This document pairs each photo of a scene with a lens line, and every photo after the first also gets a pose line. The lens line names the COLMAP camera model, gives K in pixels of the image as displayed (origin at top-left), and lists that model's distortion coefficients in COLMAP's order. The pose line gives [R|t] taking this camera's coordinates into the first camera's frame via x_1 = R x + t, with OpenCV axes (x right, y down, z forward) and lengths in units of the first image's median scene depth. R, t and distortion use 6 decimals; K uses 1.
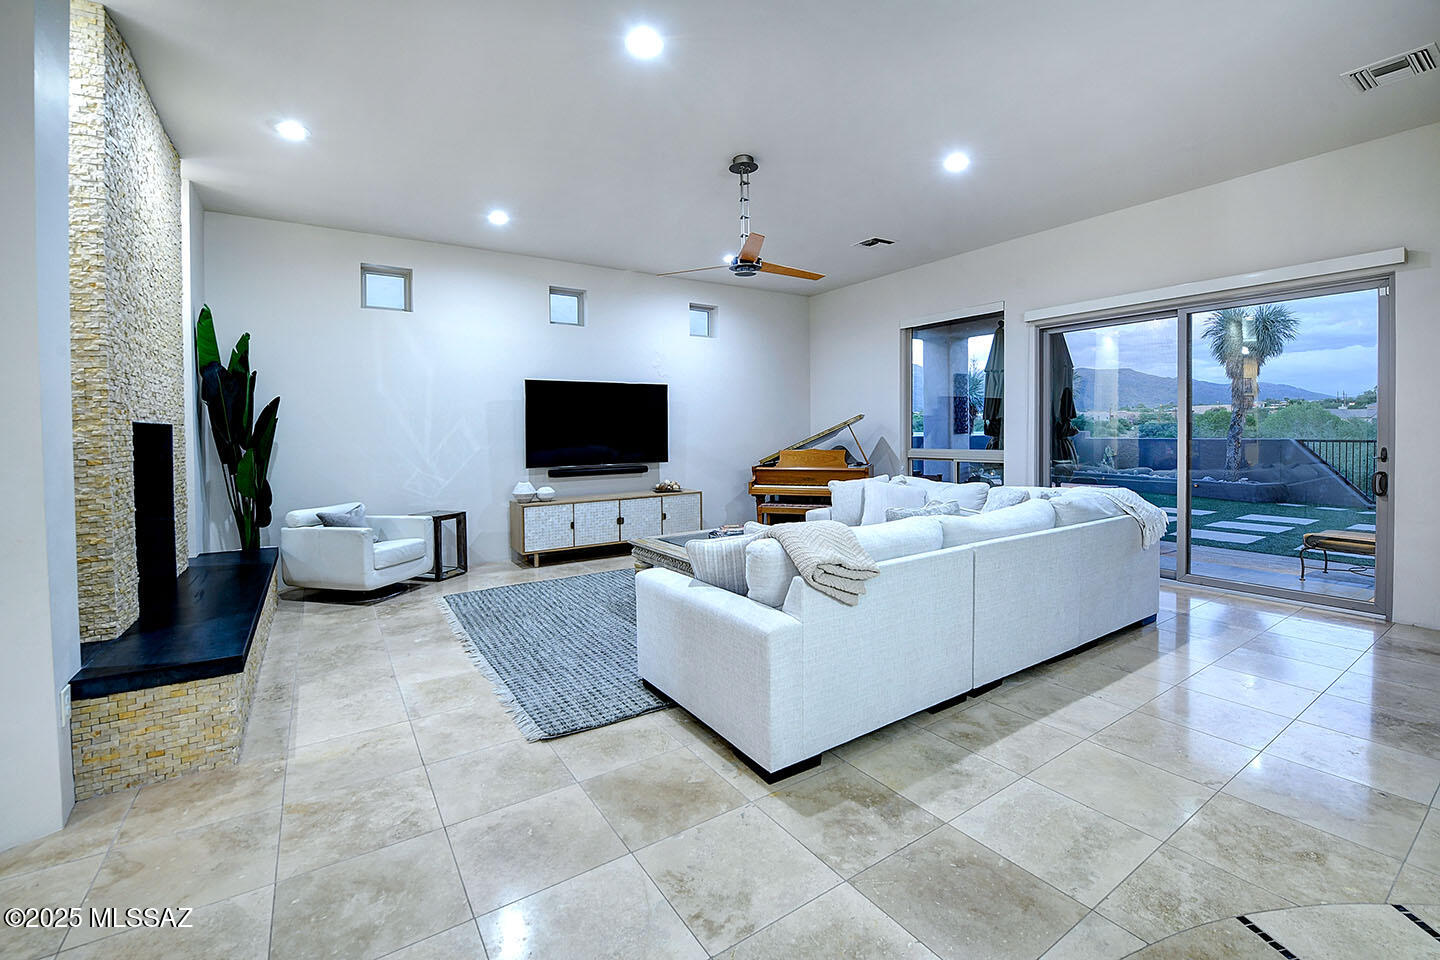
lens RADIAL K [[587.2, 0, 704.5], [0, 587.2, 444.5], [0, 0, 1]] dist [-0.012594, -0.000526]
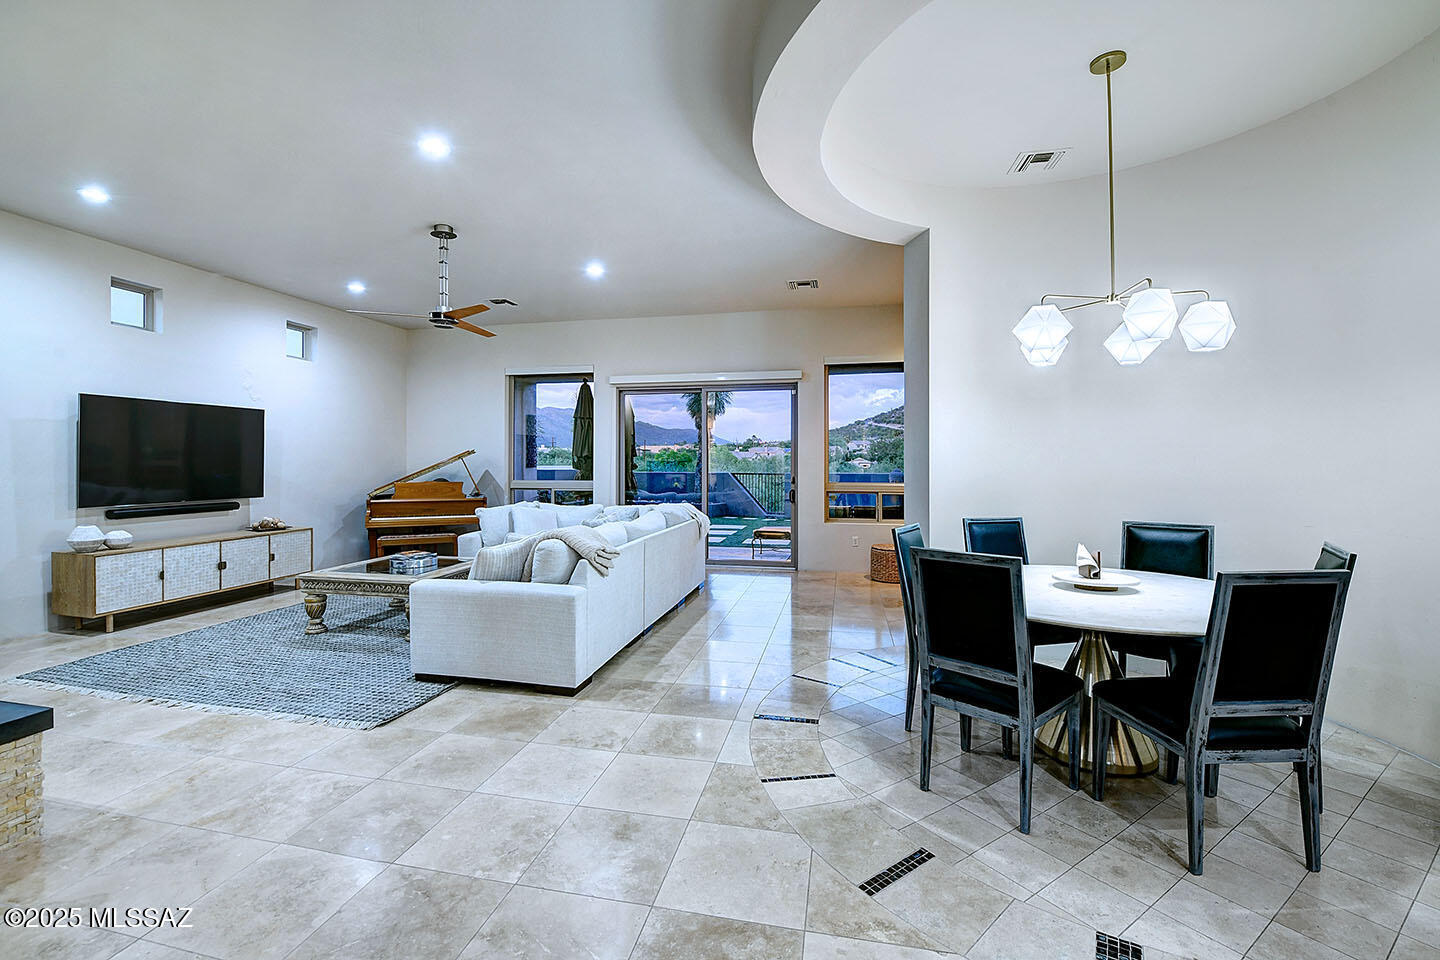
lens RADIAL K [[628.1, 0, 685.2], [0, 628.1, 466.1], [0, 0, 1]] dist [-0.001628, -0.000316]
pose [[0.727657, 0.008820, 0.685884, -0.329570], [0.004800, 0.999827, -0.017950, 0.004157], [-0.685924, 0.016353, 0.727490, -0.164983]]
